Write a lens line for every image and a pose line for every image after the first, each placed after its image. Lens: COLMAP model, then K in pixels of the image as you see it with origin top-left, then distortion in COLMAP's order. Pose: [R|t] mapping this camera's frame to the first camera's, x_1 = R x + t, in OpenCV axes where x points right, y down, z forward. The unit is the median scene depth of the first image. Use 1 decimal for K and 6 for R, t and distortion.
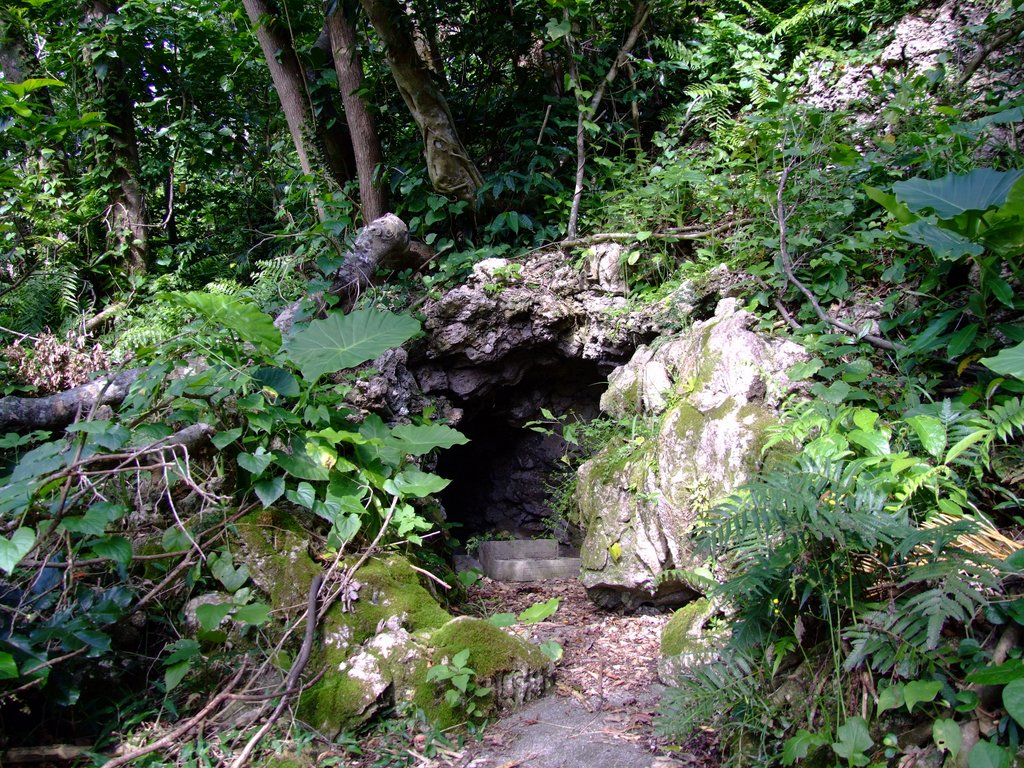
lens RADIAL K [[835.7, 0, 509.9], [0, 835.7, 388.4], [0, 0, 1]] dist [-0.146056, 0.132202]
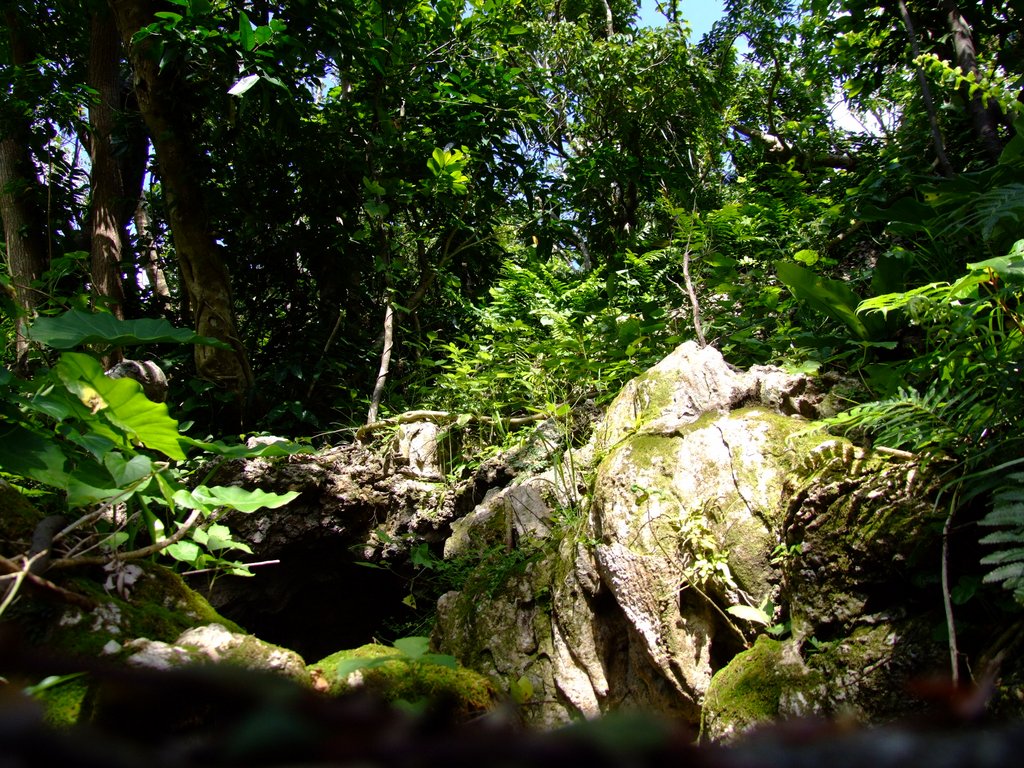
lens RADIAL K [[835.7, 0, 509.9], [0, 835.7, 388.4], [0, 0, 1]] dist [-0.146056, 0.132202]
pose [[0.932918, 0.148424, 0.328077, -0.079064], [0.024063, 0.883366, -0.468066, 0.189541], [-0.359284, 0.444561, 0.820537, 0.261346]]
